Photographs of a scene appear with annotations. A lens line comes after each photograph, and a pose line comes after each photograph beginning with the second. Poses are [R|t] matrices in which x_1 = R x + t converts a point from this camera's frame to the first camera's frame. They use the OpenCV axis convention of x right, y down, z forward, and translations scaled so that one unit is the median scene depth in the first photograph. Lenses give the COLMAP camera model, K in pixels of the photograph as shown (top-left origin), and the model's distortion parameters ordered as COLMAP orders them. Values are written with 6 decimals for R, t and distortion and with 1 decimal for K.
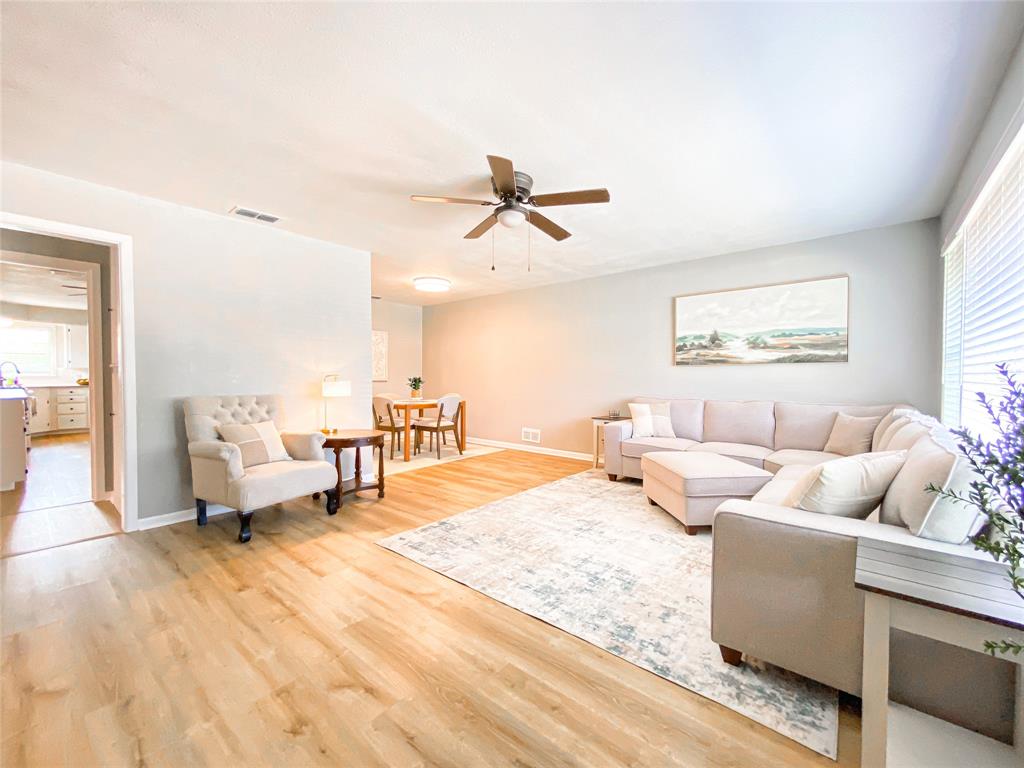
lens RADIAL K [[424.9, 0, 509.2], [0, 424.9, 389.1], [0, 0, 1]] dist [0.013137, -0.004619]
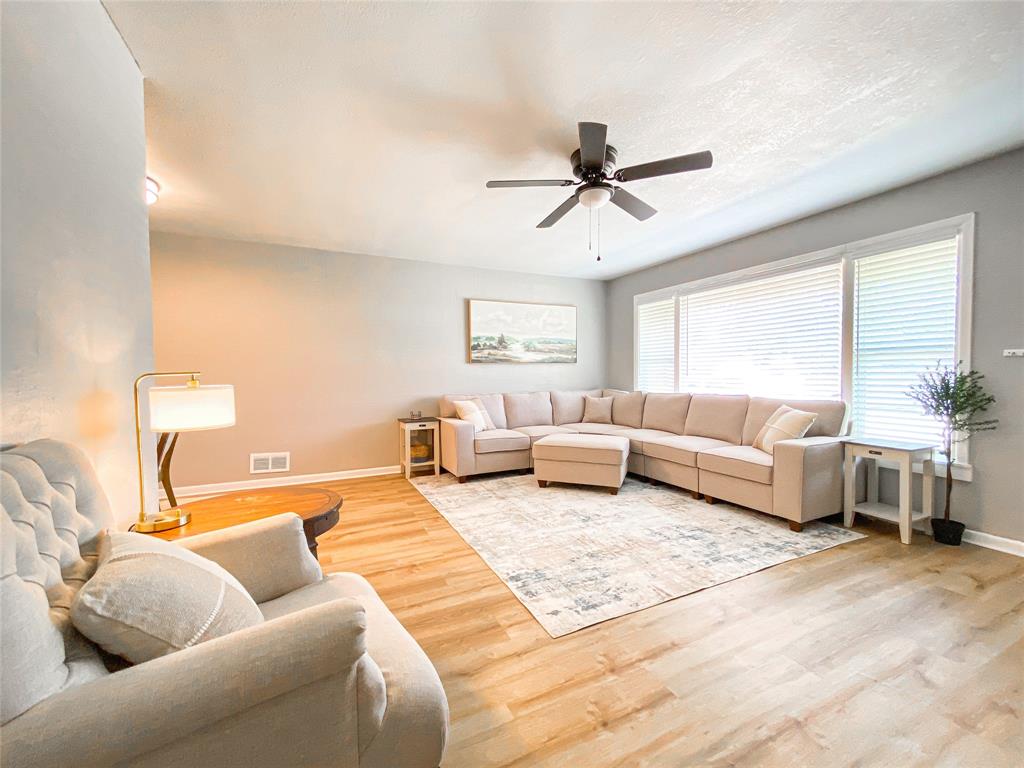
lens RADIAL K [[424.9, 0, 523.9], [0, 424.9, 380.2], [0, 0, 1]] dist [0.013137, -0.004619]
pose [[0.385550, -0.016194, 0.922545, -0.726593], [0.037823, 0.999283, 0.001734, -0.013282], [-0.921911, 0.034225, 0.385886, 0.637355]]
